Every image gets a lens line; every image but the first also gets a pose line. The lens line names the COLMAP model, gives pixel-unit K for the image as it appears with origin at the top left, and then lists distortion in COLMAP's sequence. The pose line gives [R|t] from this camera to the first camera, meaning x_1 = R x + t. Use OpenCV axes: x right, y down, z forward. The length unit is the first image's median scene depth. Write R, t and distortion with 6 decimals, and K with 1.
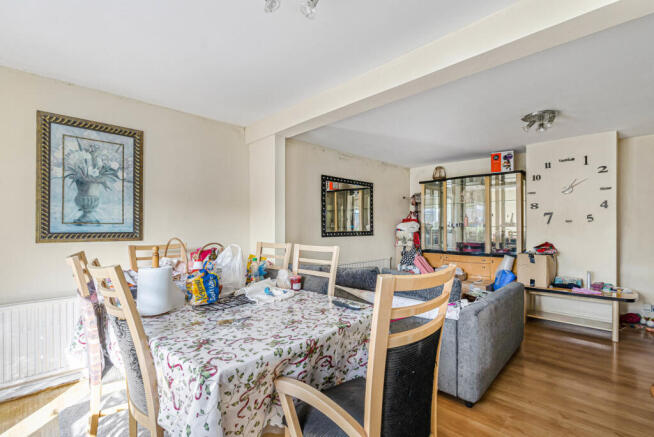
lens RADIAL K [[286.8, 0, 279.8], [0, 286.8, 218.0], [0, 0, 1]] dist [-0.001209, -0.000125]
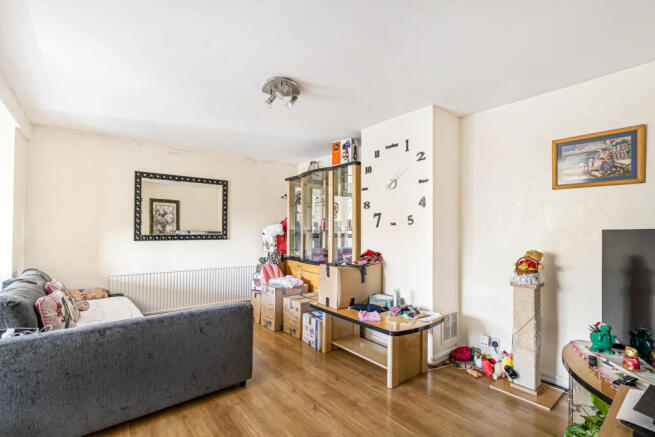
lens RADIAL K [[287.2, 0, 280.2], [0, 287.2, 218.0], [0, 0, 1]] dist [-0.001209, -0.000125]
pose [[0.993075, 0.002239, -0.117458, 0.734123], [-0.003536, 0.999935, -0.010832, 0.004059], [0.117426, 0.011172, 0.993019, 0.169651]]
